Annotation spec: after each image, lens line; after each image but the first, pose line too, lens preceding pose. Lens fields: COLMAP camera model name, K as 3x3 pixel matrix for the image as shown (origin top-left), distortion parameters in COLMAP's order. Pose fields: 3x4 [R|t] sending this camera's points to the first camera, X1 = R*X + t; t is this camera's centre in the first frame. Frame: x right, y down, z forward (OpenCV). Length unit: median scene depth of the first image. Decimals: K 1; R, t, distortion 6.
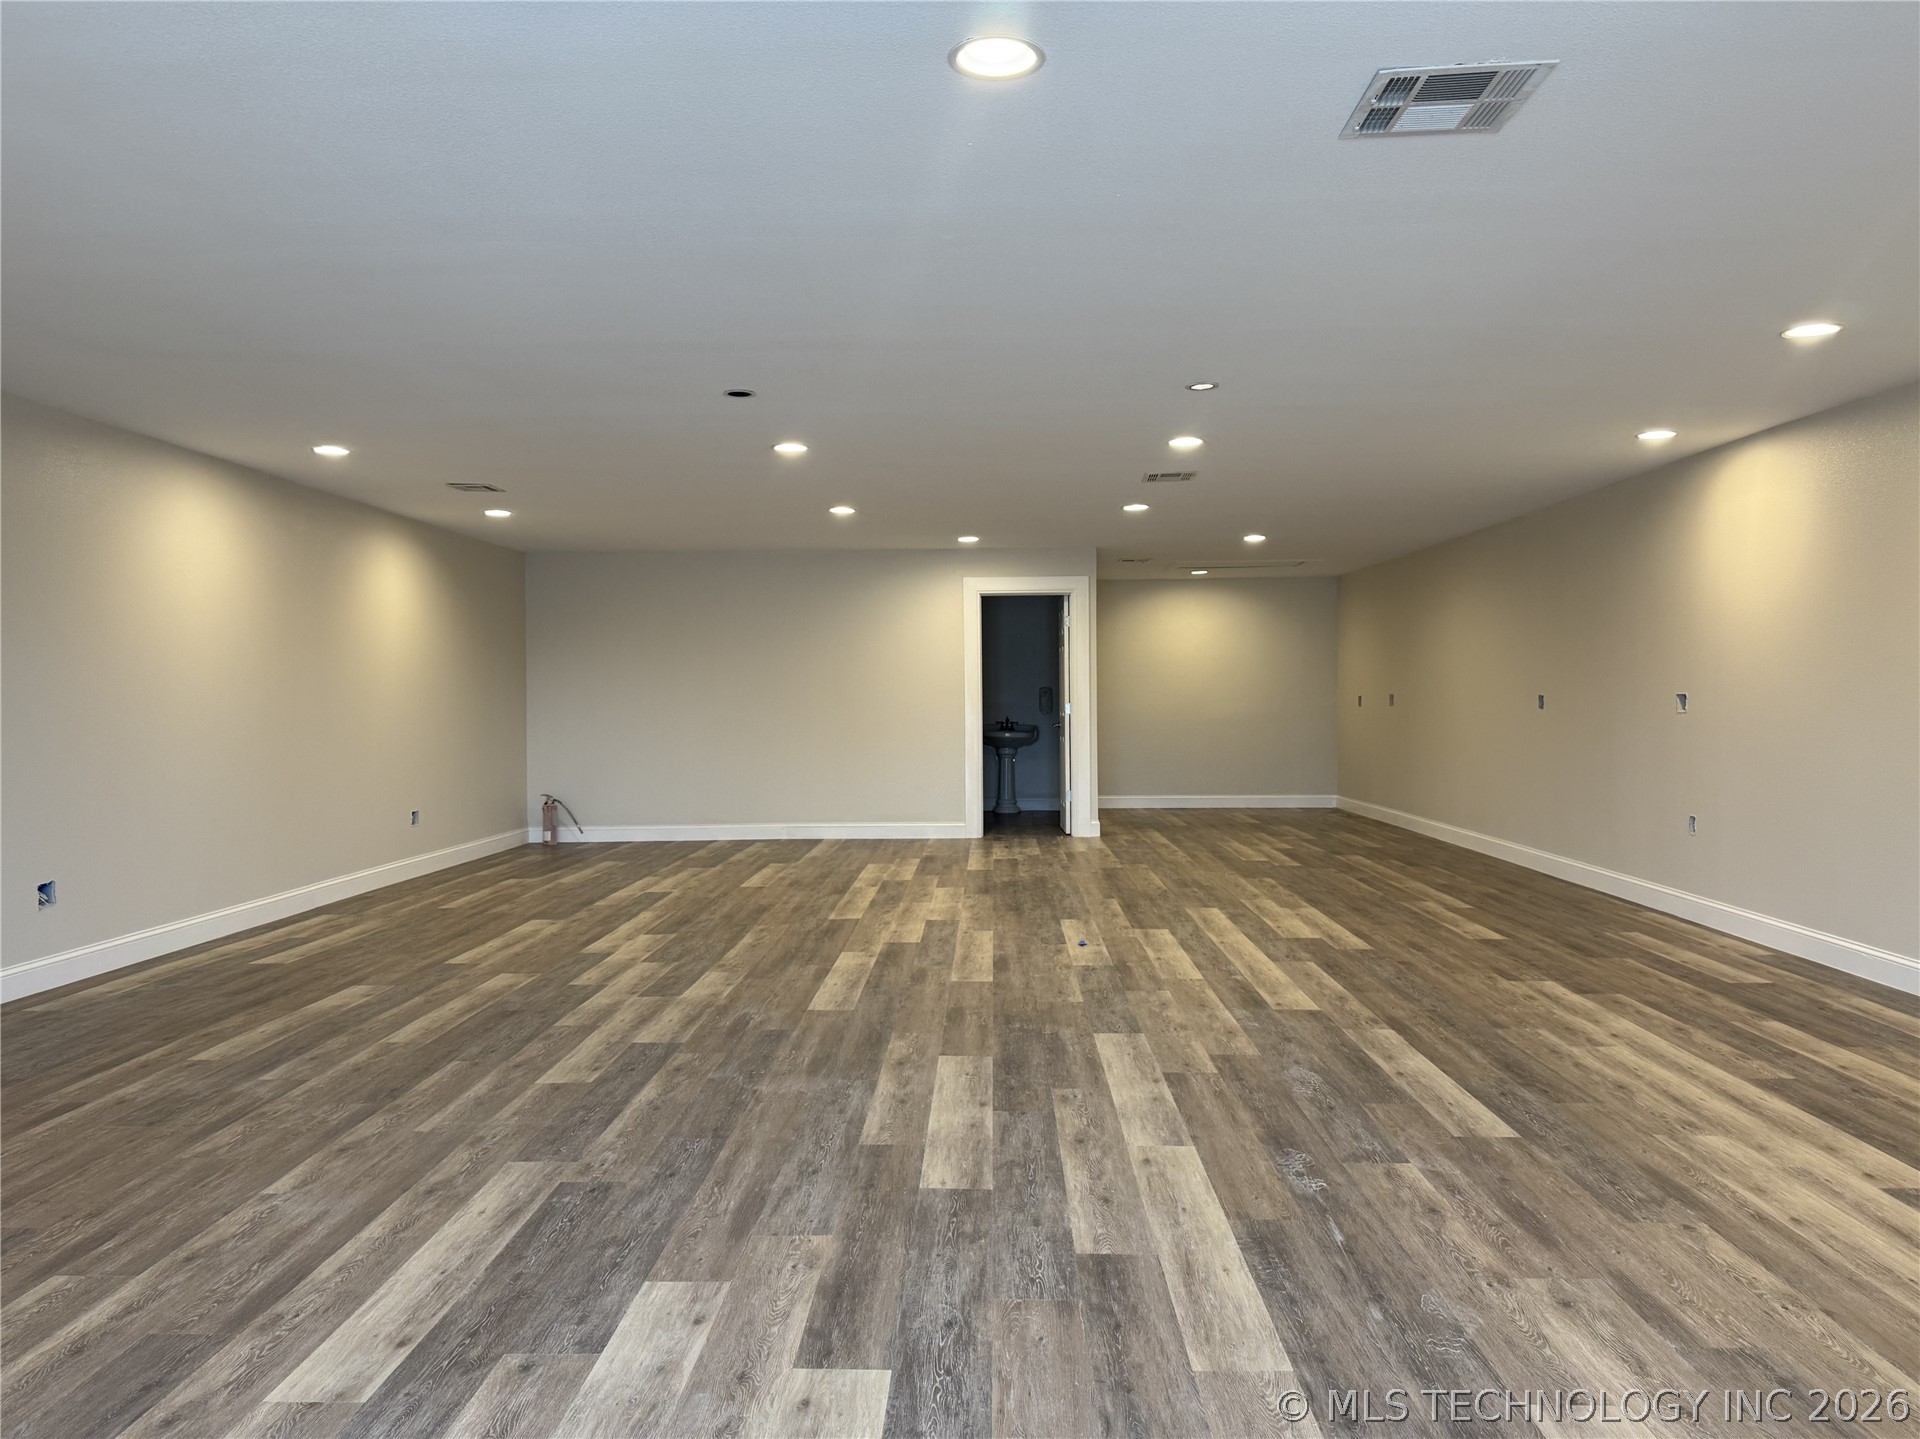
lens RADIAL K [[1392.1, 0, 980.1], [0, 1392.1, 721.4], [0, 0, 1]] dist [0.088922, -0.131971]
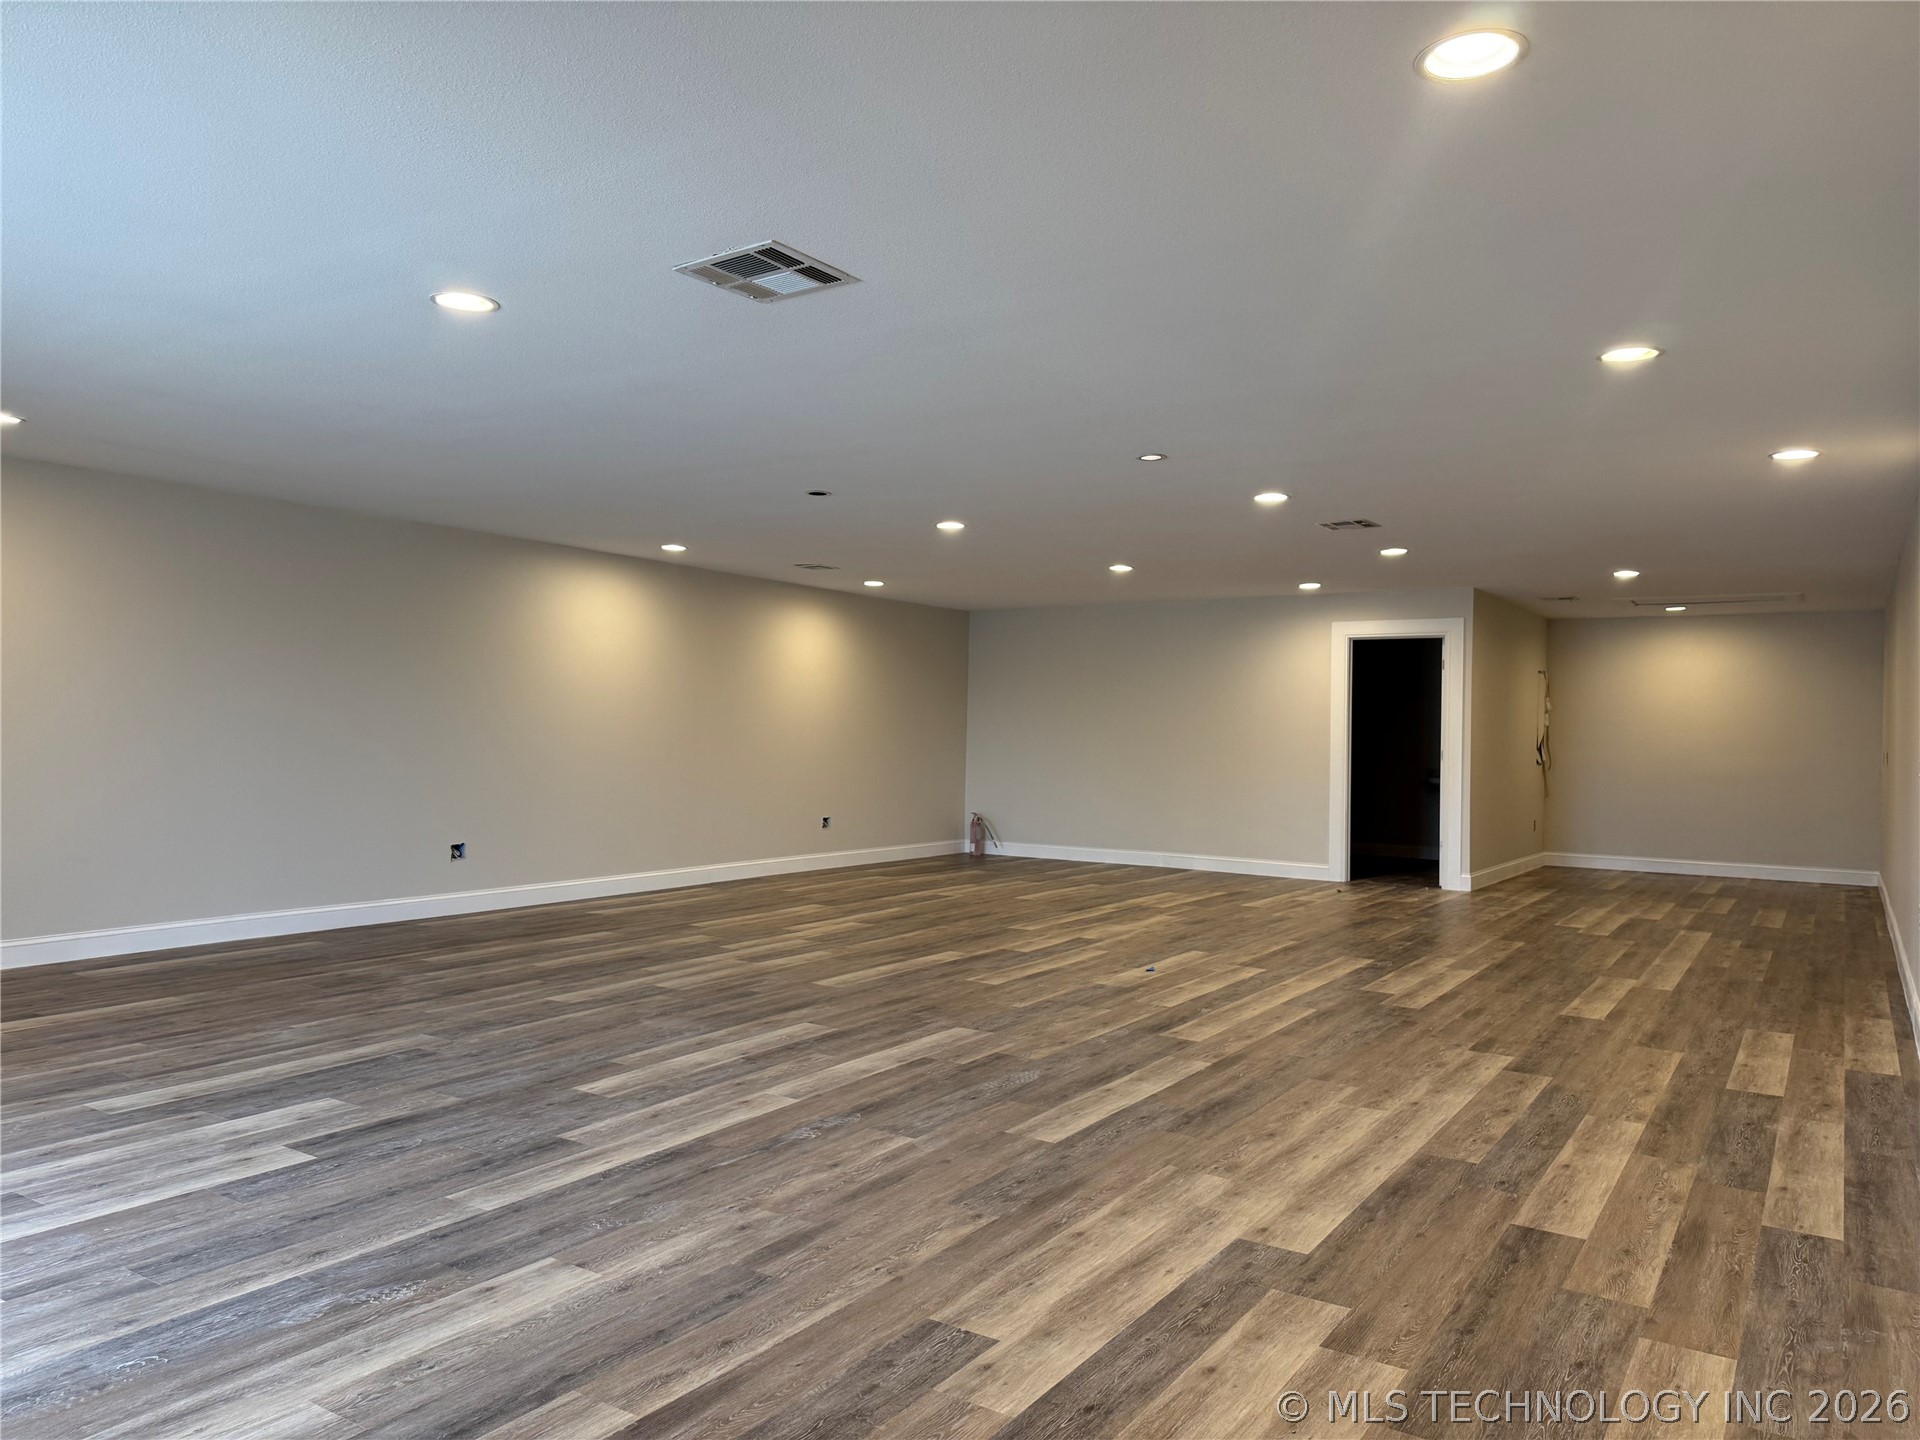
lens RADIAL K [[1363.4, 0, 973.1], [0, 1363.4, 722.0], [0, 0, 1]] dist [0.089167, -0.126406]
pose [[0.847752, 0.018512, -0.530069, 0.918870], [-0.032768, 0.999310, -0.017507, -0.014416], [0.529379, 0.032210, 0.847774, 0.044830]]
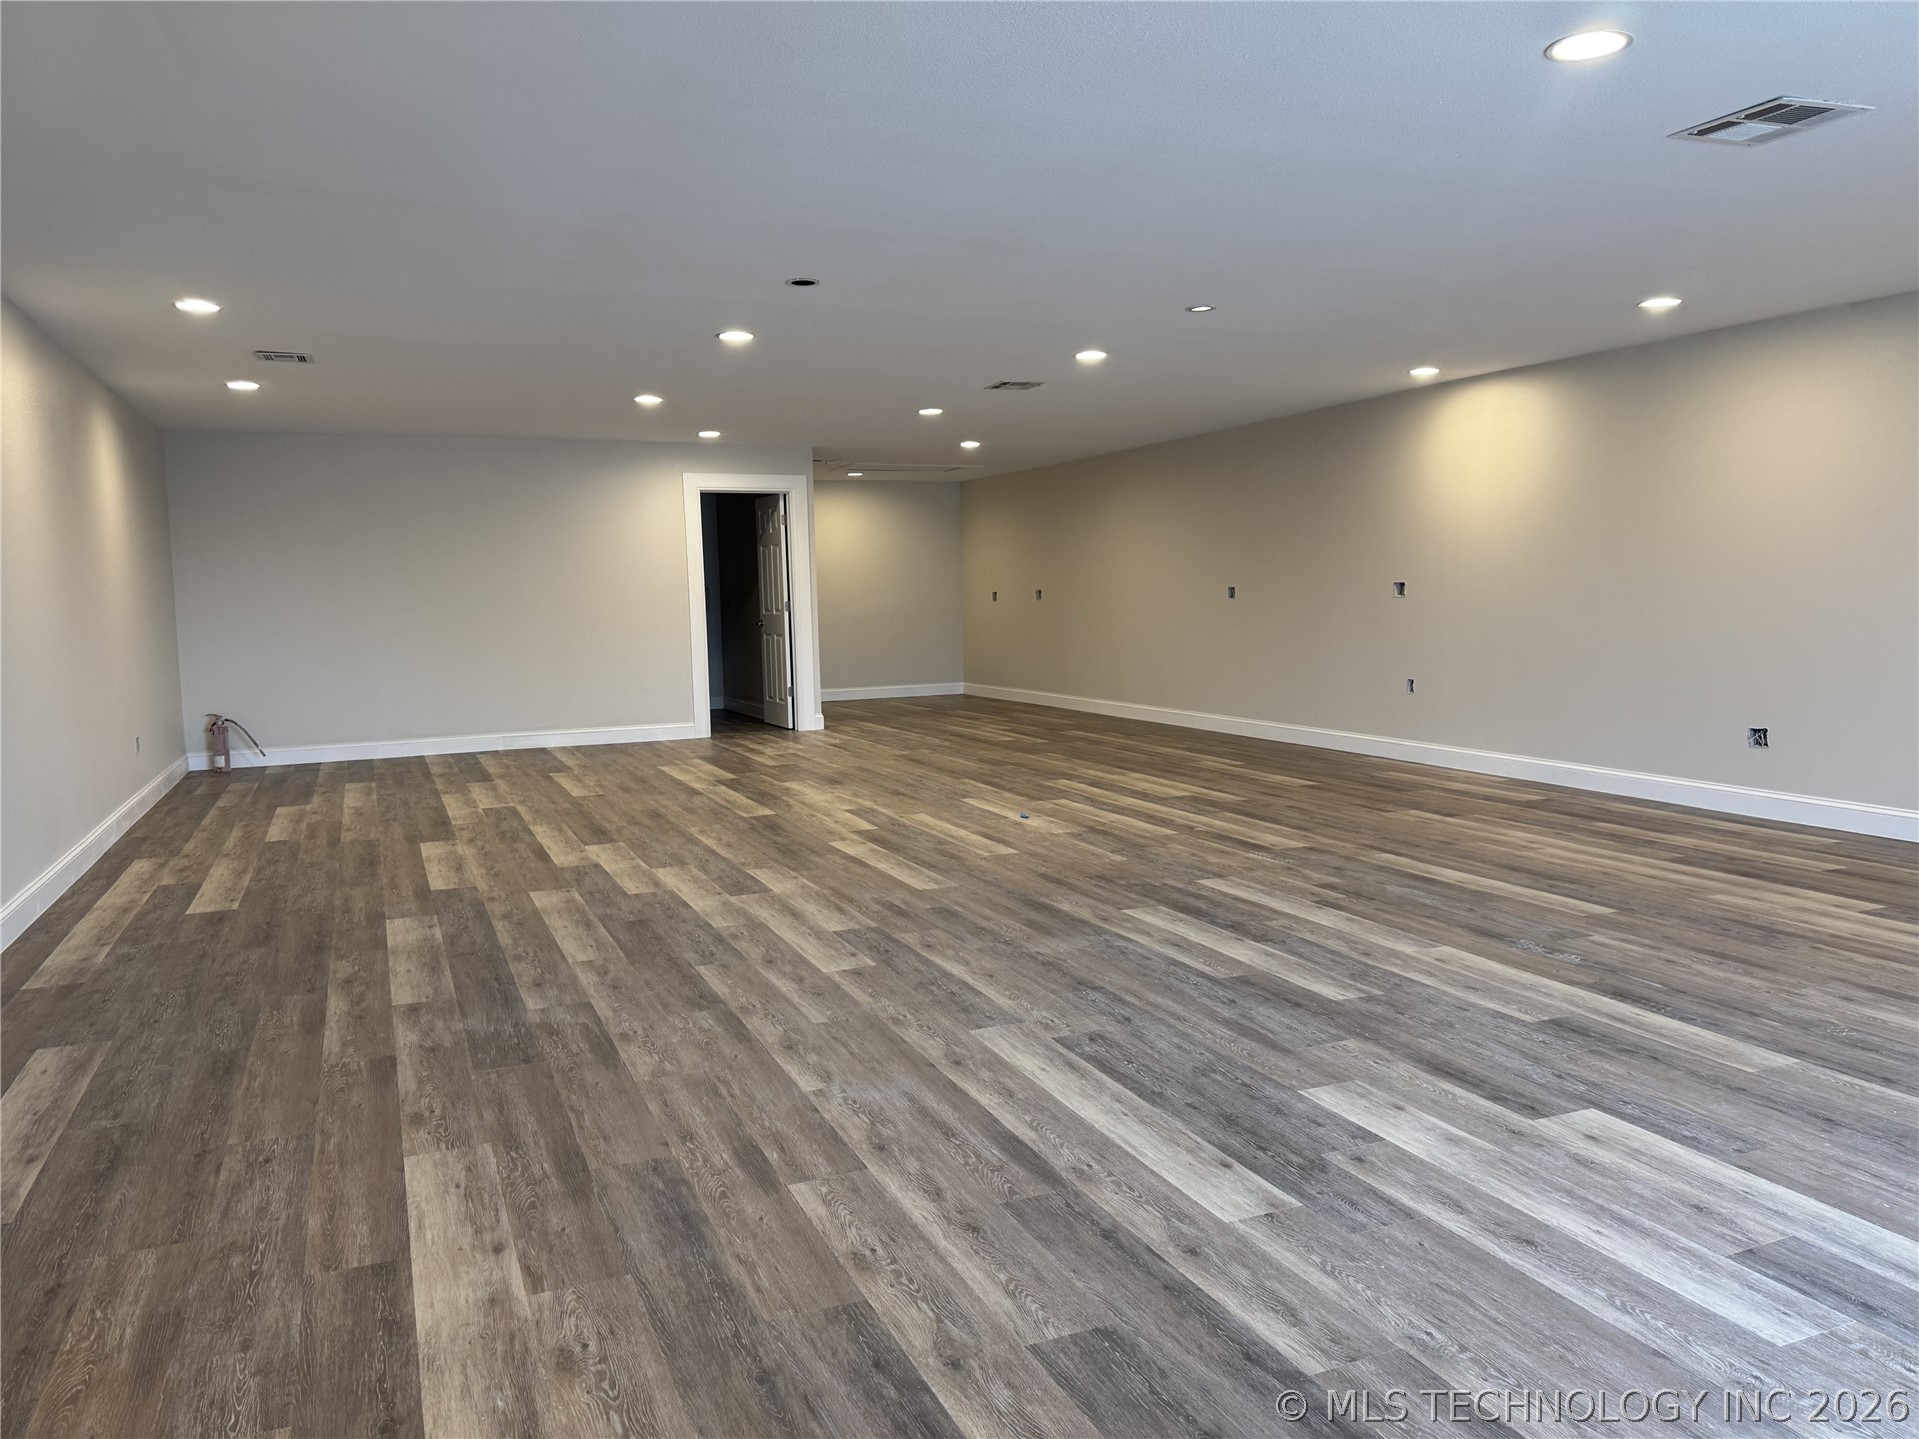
lens RADIAL K [[1362.7, 0, 972.6], [0, 1362.7, 721.5], [0, 0, 1]] dist [0.089167, -0.126406]
pose [[0.910341, -0.052106, 0.410566, -0.718458], [0.022213, 0.996764, 0.077248, 0.002254], [-0.413262, -0.061202, 0.908553, 0.081294]]
